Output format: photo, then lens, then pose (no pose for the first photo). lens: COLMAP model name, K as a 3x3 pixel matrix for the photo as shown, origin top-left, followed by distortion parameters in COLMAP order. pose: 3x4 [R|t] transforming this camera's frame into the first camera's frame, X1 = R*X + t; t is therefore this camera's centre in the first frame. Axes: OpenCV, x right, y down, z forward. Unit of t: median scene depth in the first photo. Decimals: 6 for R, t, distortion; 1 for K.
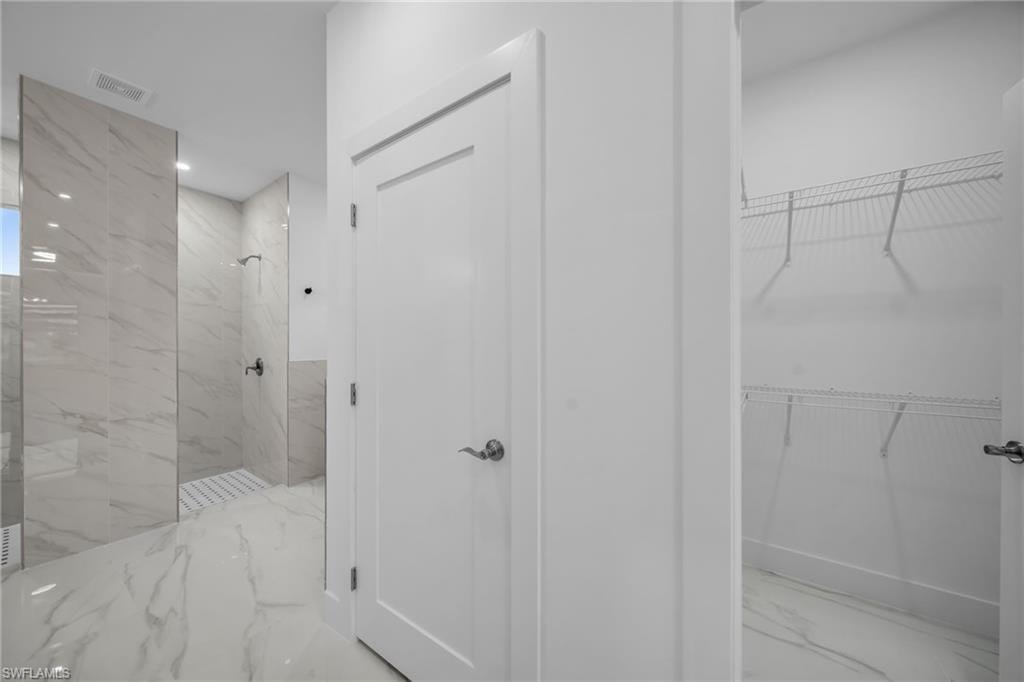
lens RADIAL K [[357.7, 0, 508.4], [0, 357.7, 343.2], [0, 0, 1]] dist [-0.000556, 0.000037]
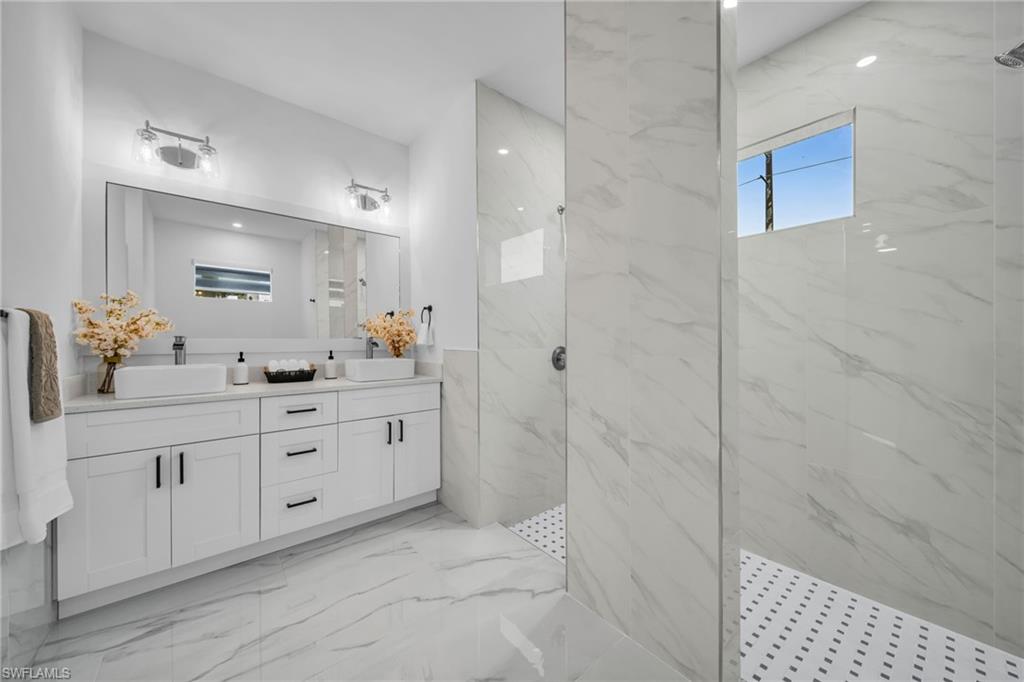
lens RADIAL K [[357.7, 0, 512.1], [0, 357.7, 340.3], [0, 0, 1]] dist [-0.000556, 0.000037]
pose [[-0.265364, 0.006515, -0.964126, -0.478472], [0.003335, 0.999977, 0.005840, 0.042037], [0.964143, -0.001665, -0.265379, 0.994388]]
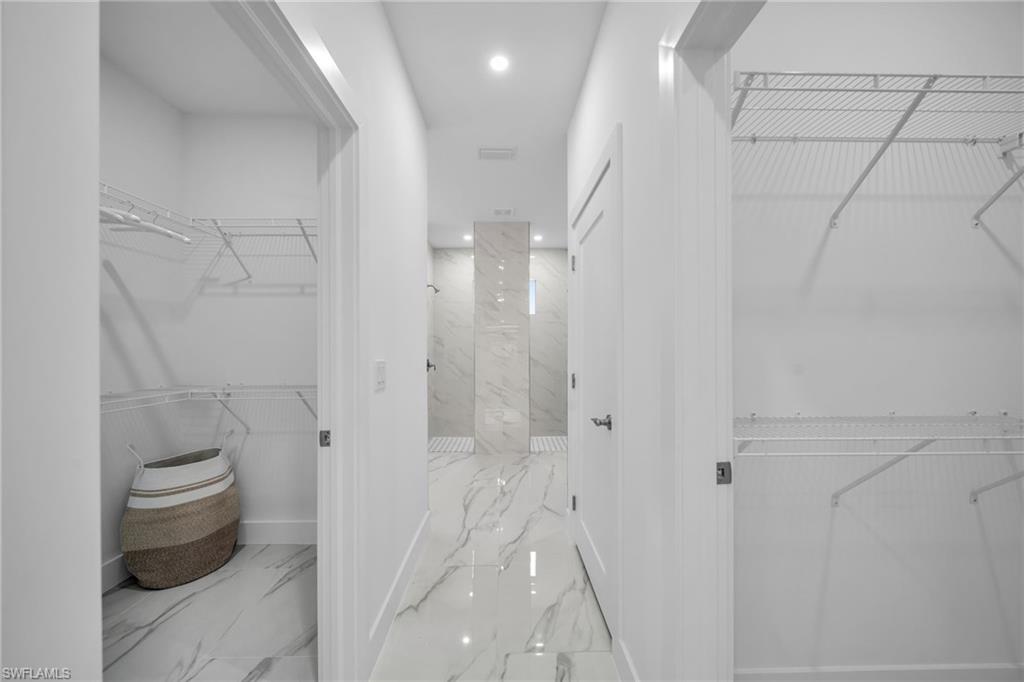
lens RADIAL K [[357.7, 0, 507.6], [0, 357.7, 346.3], [0, 0, 1]] dist [-0.000556, 0.000037]
pose [[0.585444, -0.004155, -0.810702, 0.437740], [0.001228, 0.999990, -0.004239, 0.001112], [0.810712, 0.001486, 0.585443, -0.080457]]
